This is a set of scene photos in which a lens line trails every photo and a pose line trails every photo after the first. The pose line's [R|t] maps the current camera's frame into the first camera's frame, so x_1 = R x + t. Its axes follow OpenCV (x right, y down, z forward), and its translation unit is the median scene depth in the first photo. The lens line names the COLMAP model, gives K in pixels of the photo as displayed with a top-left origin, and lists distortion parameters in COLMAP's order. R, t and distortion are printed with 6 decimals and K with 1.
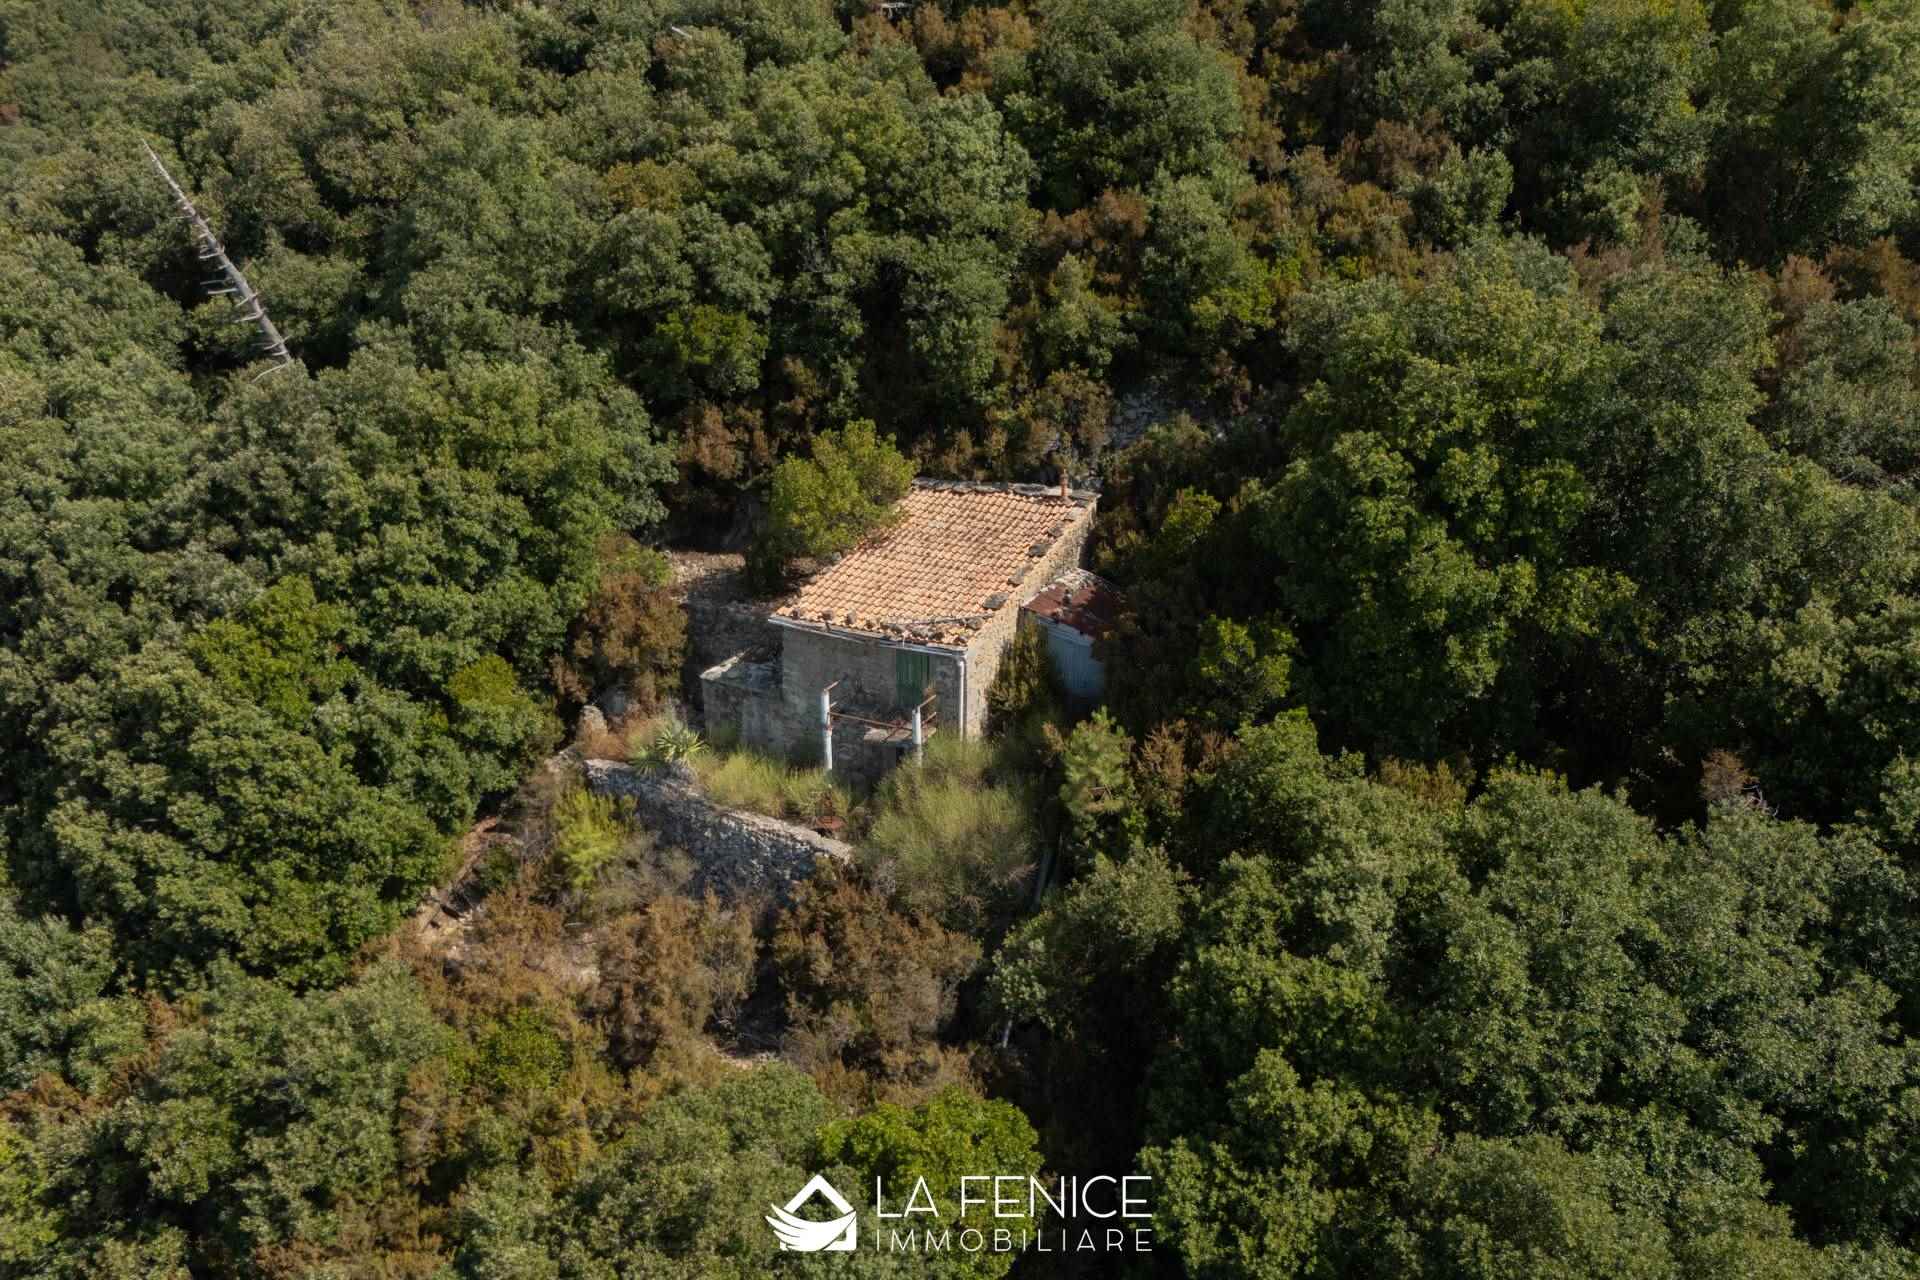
lens RADIAL K [[1415.5, 0, 960.5], [0, 1415.5, 641.8], [0, 0, 1]] dist [0.068761, -0.065772]
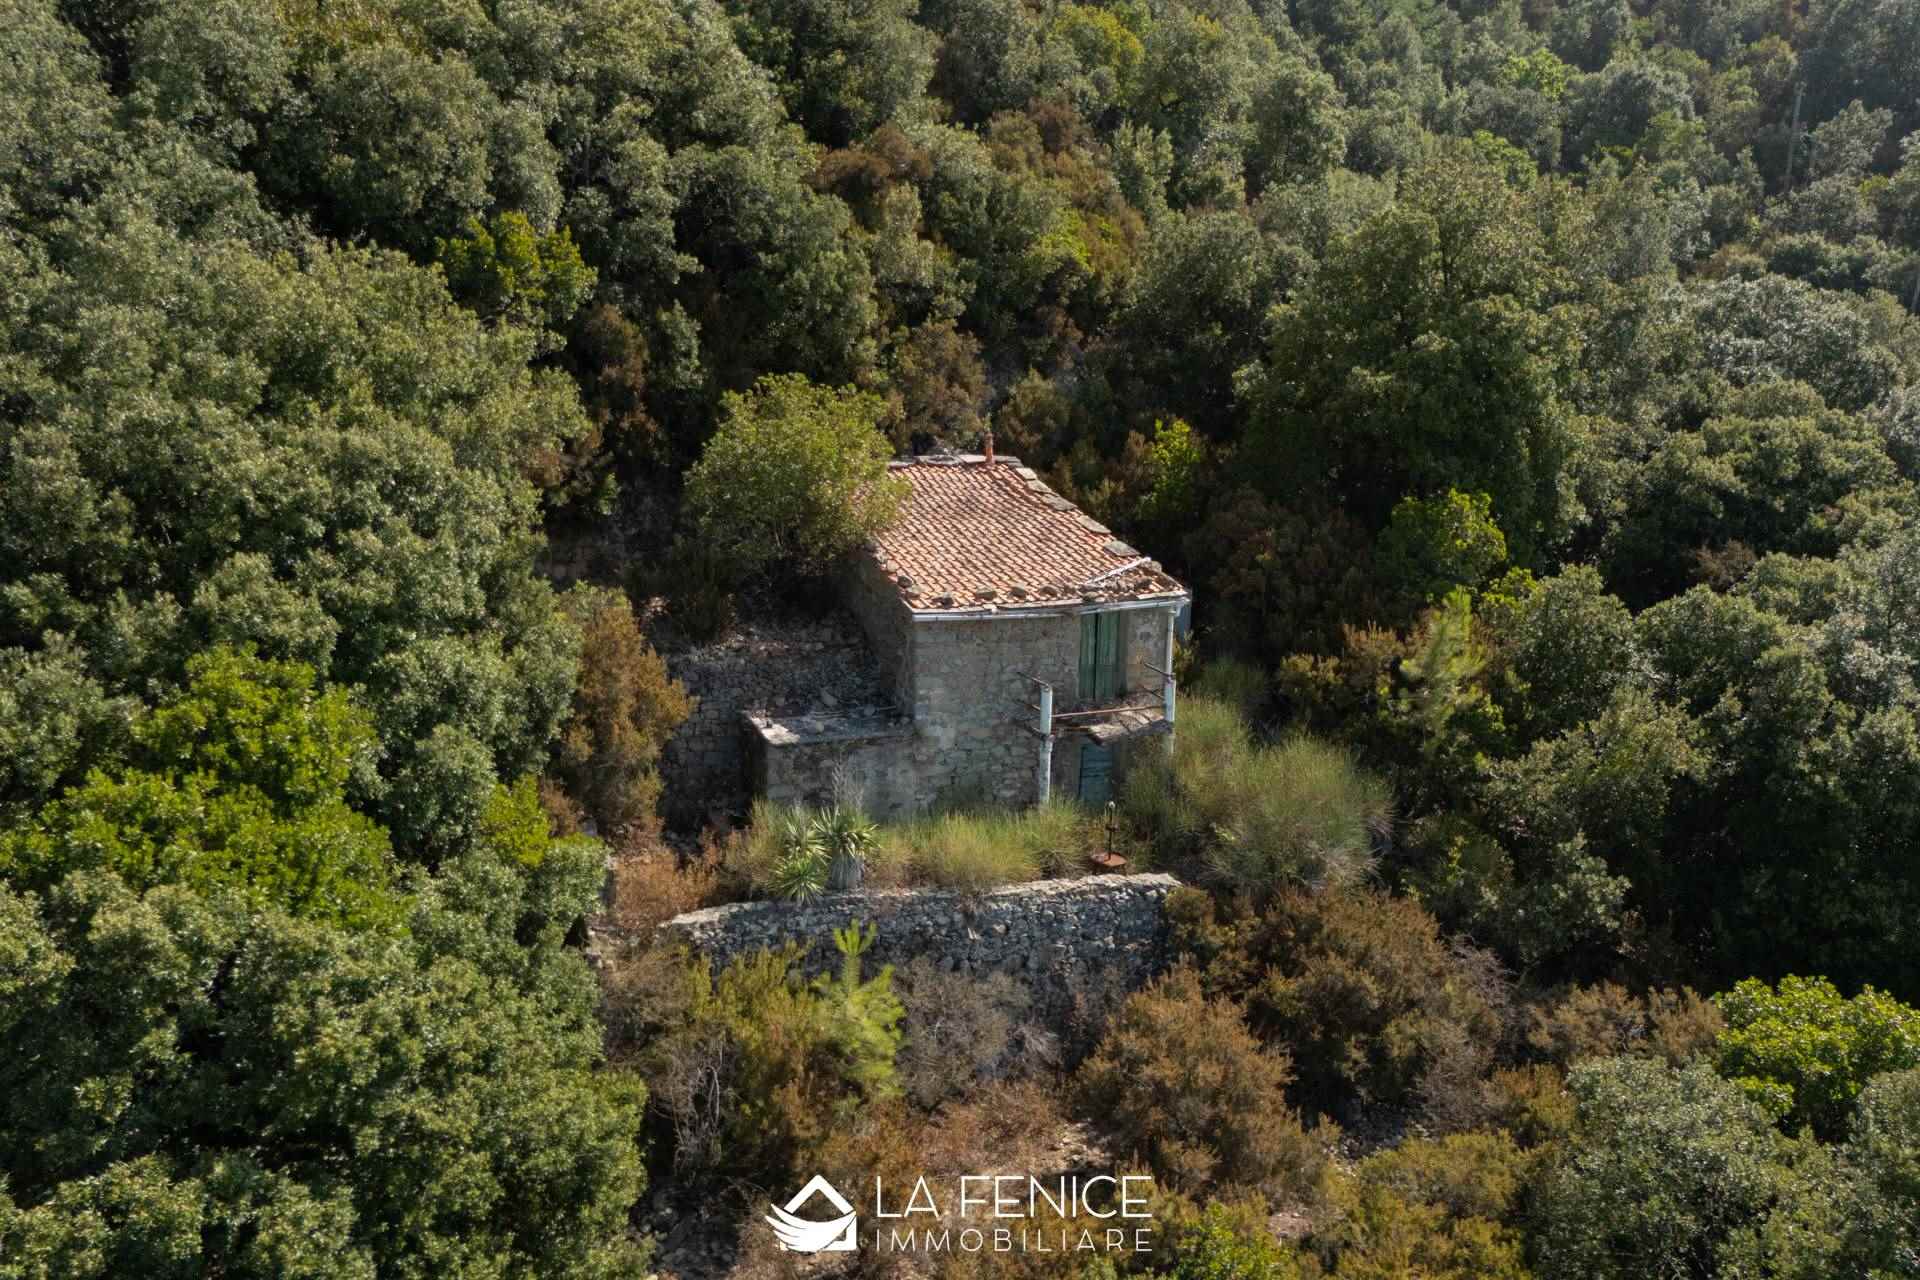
lens RADIAL K [[1415.5, 0, 958.9], [0, 1415.5, 648.2], [0, 0, 1]] dist [0.068761, -0.065772]
pose [[0.631732, -0.149021, 0.760728, -0.623692], [0.254927, 0.966703, -0.022329, 0.019390], [-0.732071, 0.208036, 0.648686, 0.524712]]
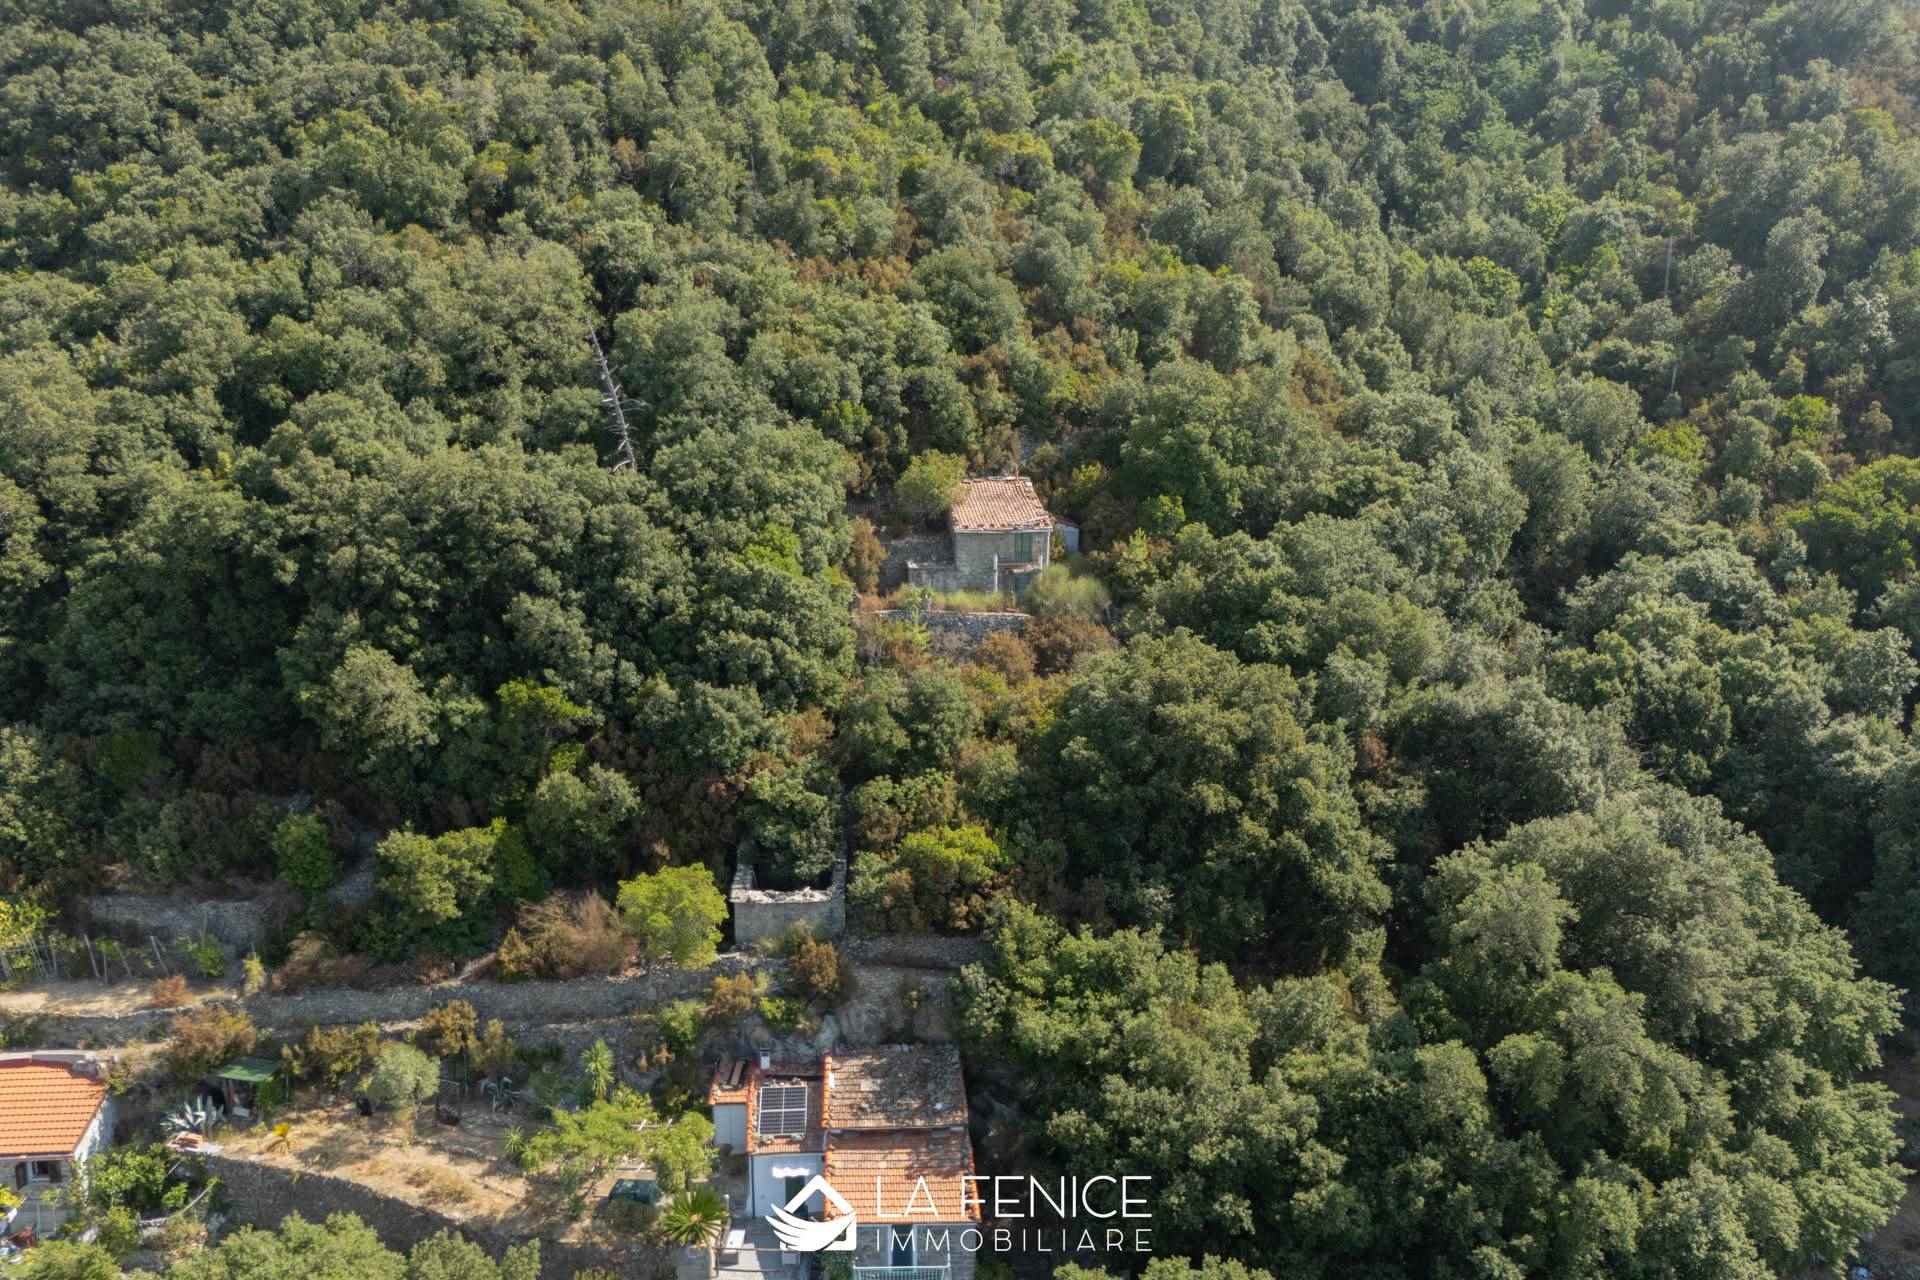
lens RADIAL K [[1415.5, 0, 953.5], [0, 1415.5, 656.3], [0, 0, 1]] dist [0.068761, -0.065772]
pose [[0.815555, -0.123270, 0.565397, -1.356807], [0.192521, 0.979190, -0.064214, 0.305746], [-0.545715, 0.161221, 0.822316, -0.748316]]
